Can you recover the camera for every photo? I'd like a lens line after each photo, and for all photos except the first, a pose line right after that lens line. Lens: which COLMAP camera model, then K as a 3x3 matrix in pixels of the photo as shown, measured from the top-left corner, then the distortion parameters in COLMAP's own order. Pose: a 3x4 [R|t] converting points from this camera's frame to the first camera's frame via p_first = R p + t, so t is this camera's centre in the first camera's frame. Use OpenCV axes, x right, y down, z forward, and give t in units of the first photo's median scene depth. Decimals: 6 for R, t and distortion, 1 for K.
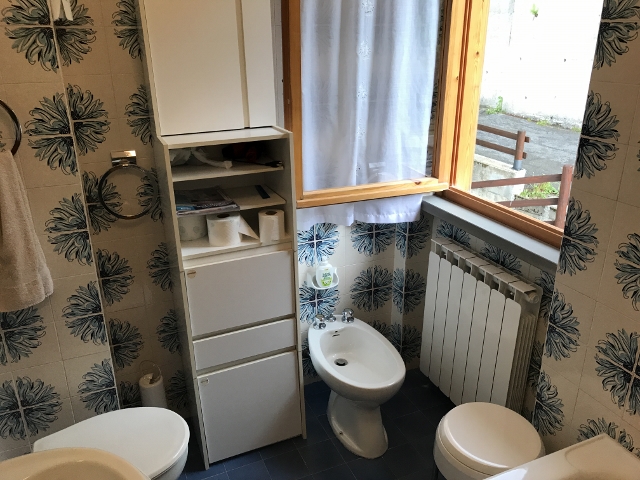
lens RADIAL K [[527.5, 0, 319.3], [0, 527.5, 228.5], [0, 0, 1]] dist [0.032598, -0.022602]
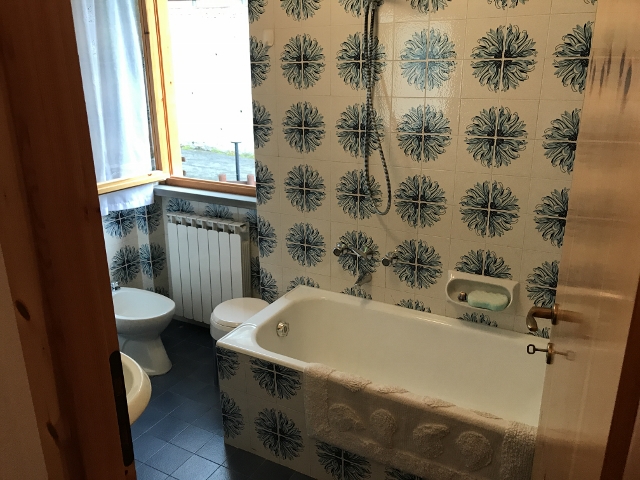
lens RADIAL K [[527.5, 0, 319.3], [0, 527.5, 228.5], [0, 0, 1]] dist [0.032598, -0.022602]
pose [[0.789521, -0.182758, 0.585881, -0.300256], [0.219835, 0.975504, 0.008051, 0.137434], [-0.573000, 0.122440, 0.810357, -0.362950]]
